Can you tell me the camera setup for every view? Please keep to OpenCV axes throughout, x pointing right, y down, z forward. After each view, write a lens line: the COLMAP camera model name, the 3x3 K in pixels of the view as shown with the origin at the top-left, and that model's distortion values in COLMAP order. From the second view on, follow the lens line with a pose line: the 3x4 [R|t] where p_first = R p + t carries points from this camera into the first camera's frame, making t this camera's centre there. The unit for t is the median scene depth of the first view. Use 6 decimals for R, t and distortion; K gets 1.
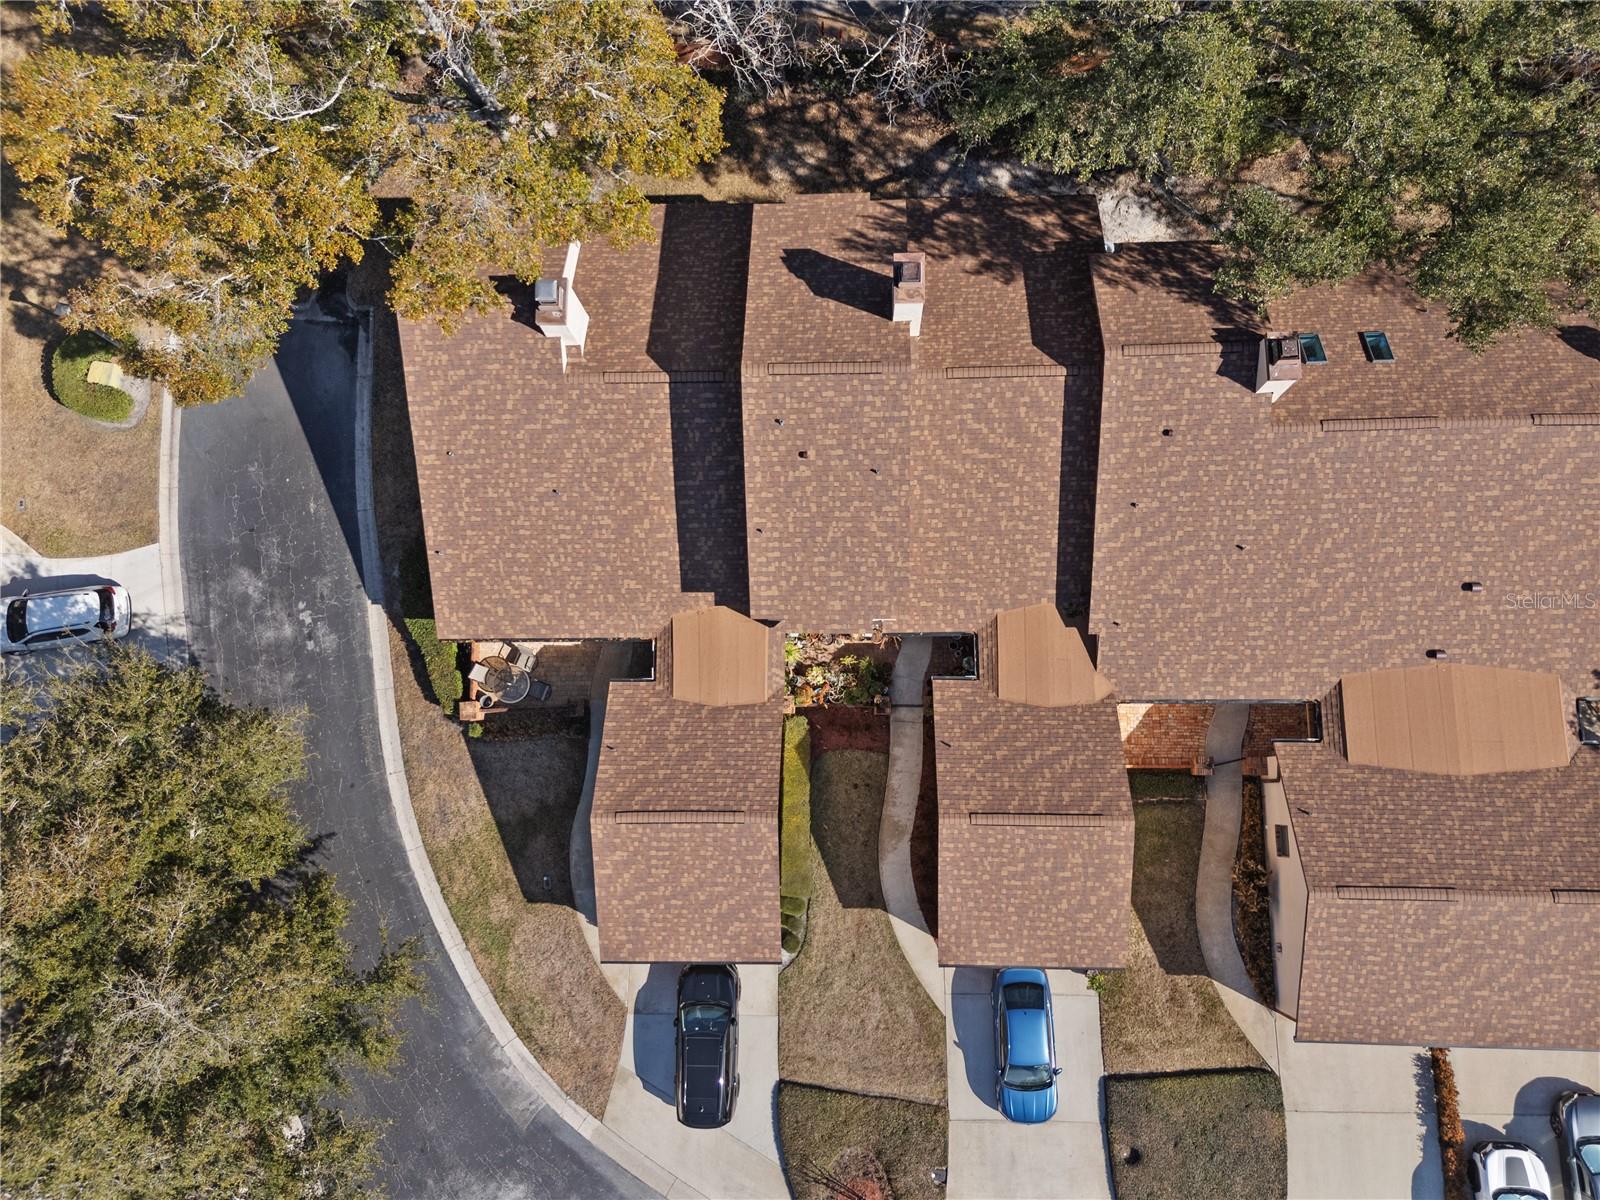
lens RADIAL K [[1115.7, 0, 800.0], [0, 1115.7, 600.0], [0, 0, 1]] dist [0.038621, -0.001348]
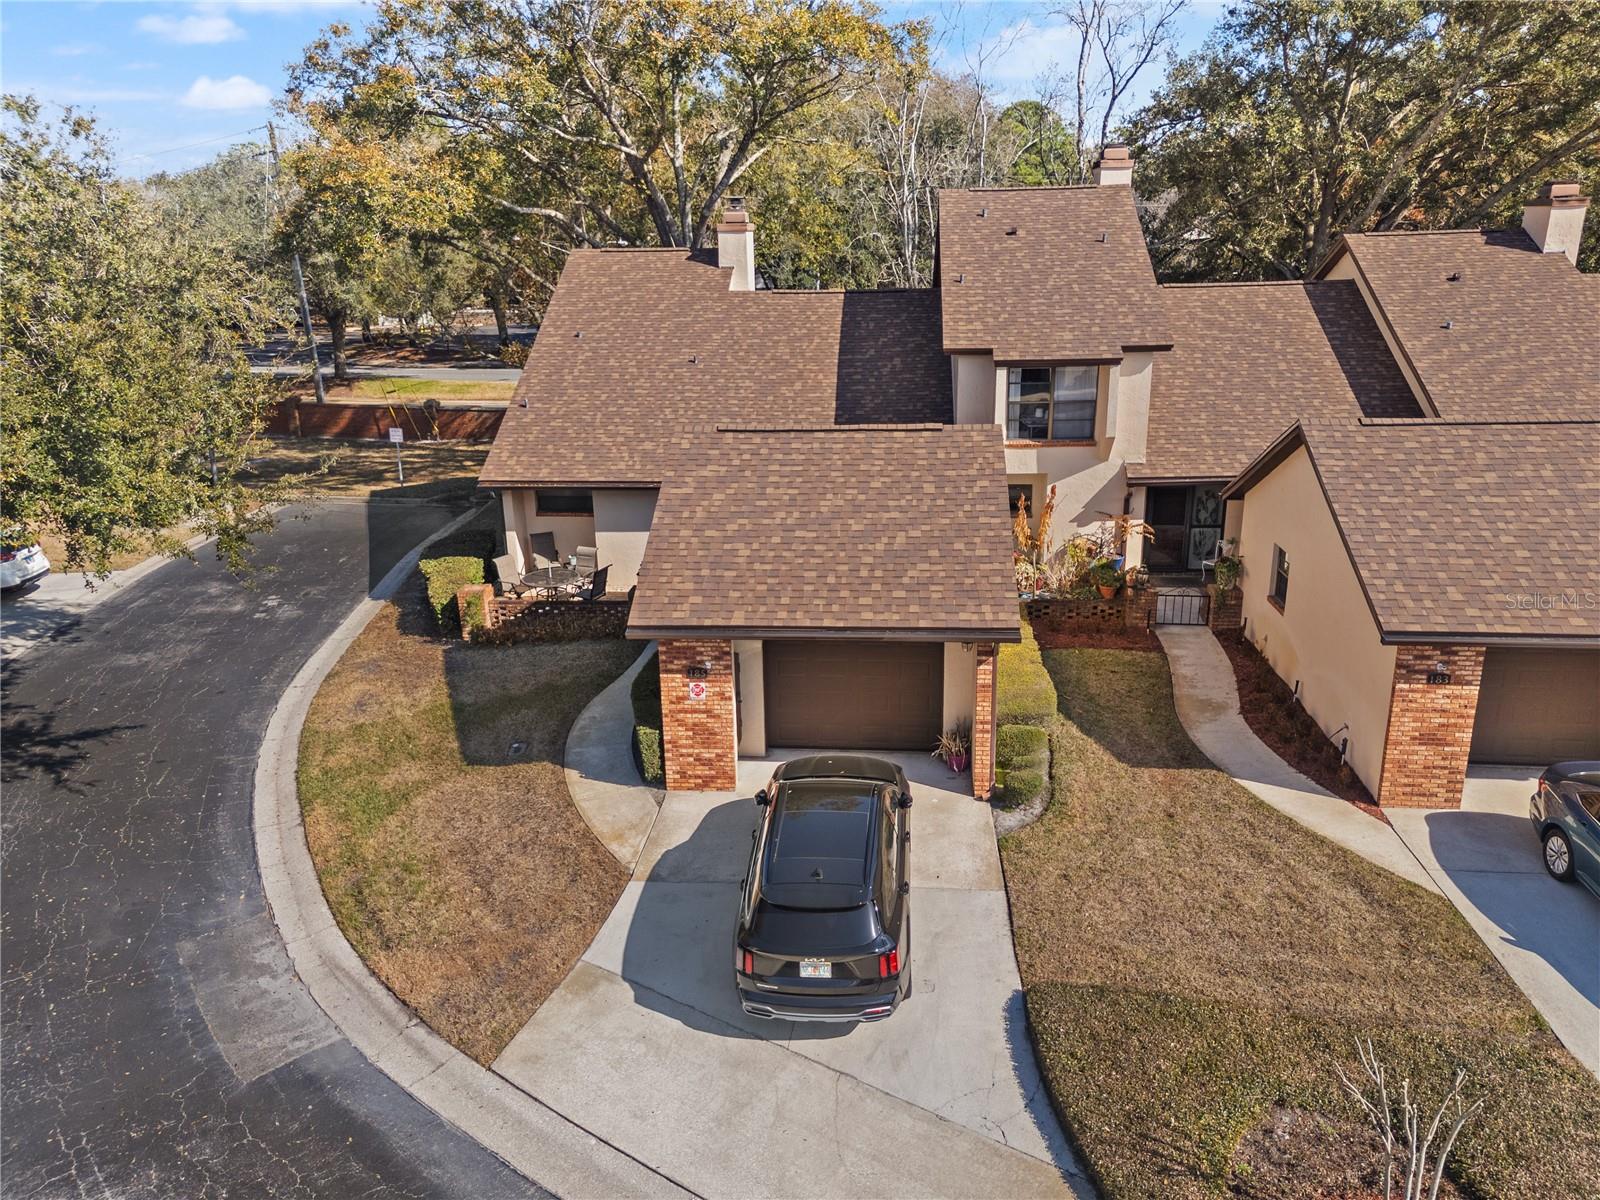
lens RADIAL K [[1152.5, 0, 800.0], [0, 1152.5, 600.0], [0, 0, 1]] dist [0.074024, -0.000151]
pose [[0.995971, 0.054864, -0.070940, -0.067612], [-0.088765, 0.490353, -0.866992, 0.679057], [-0.012781, 0.869795, 0.493247, 0.701987]]
